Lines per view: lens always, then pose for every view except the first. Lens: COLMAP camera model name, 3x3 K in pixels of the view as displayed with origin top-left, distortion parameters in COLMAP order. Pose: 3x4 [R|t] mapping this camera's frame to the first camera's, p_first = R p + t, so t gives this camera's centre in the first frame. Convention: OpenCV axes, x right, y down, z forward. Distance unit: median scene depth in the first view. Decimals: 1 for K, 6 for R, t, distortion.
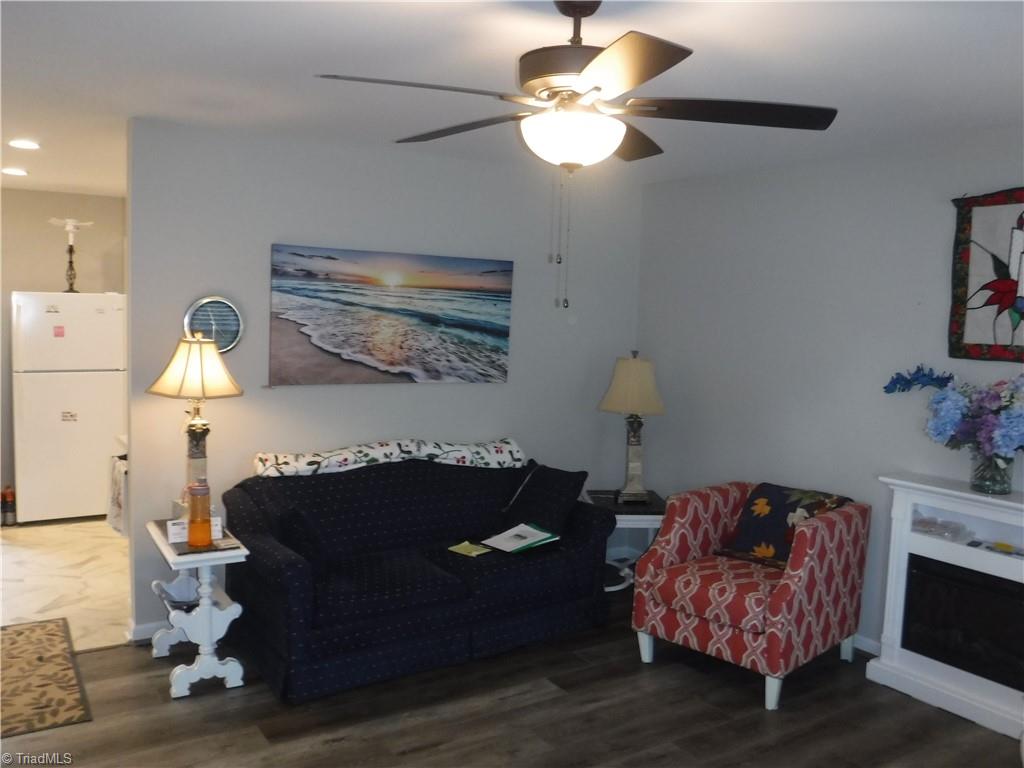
lens RADIAL K [[860.3, 0, 516.0], [0, 860.3, 383.5], [0, 0, 1]] dist [-0.083199, 0.055740]
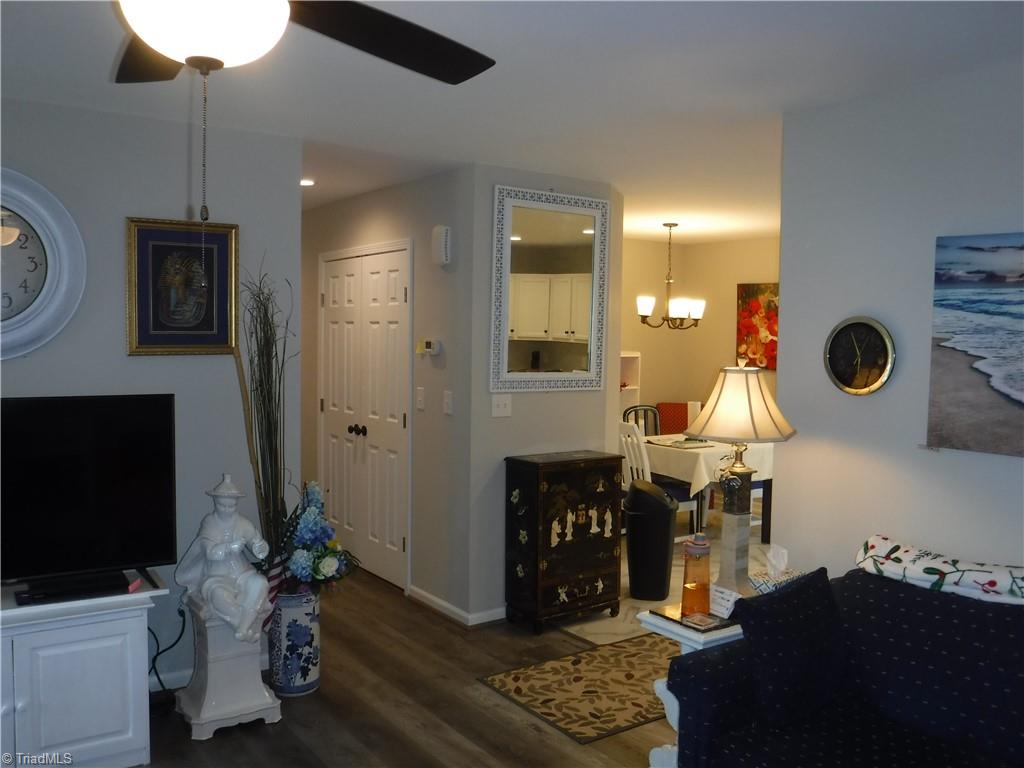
lens RADIAL K [[860.3, 0, 516.0], [0, 860.3, 383.5], [0, 0, 1]] dist [-0.083199, 0.055740]
pose [[0.049193, 0.028982, -0.998369, 0.367892], [-0.101695, 0.994529, 0.023860, -0.029577], [0.993599, 0.100356, 0.051871, 0.636145]]
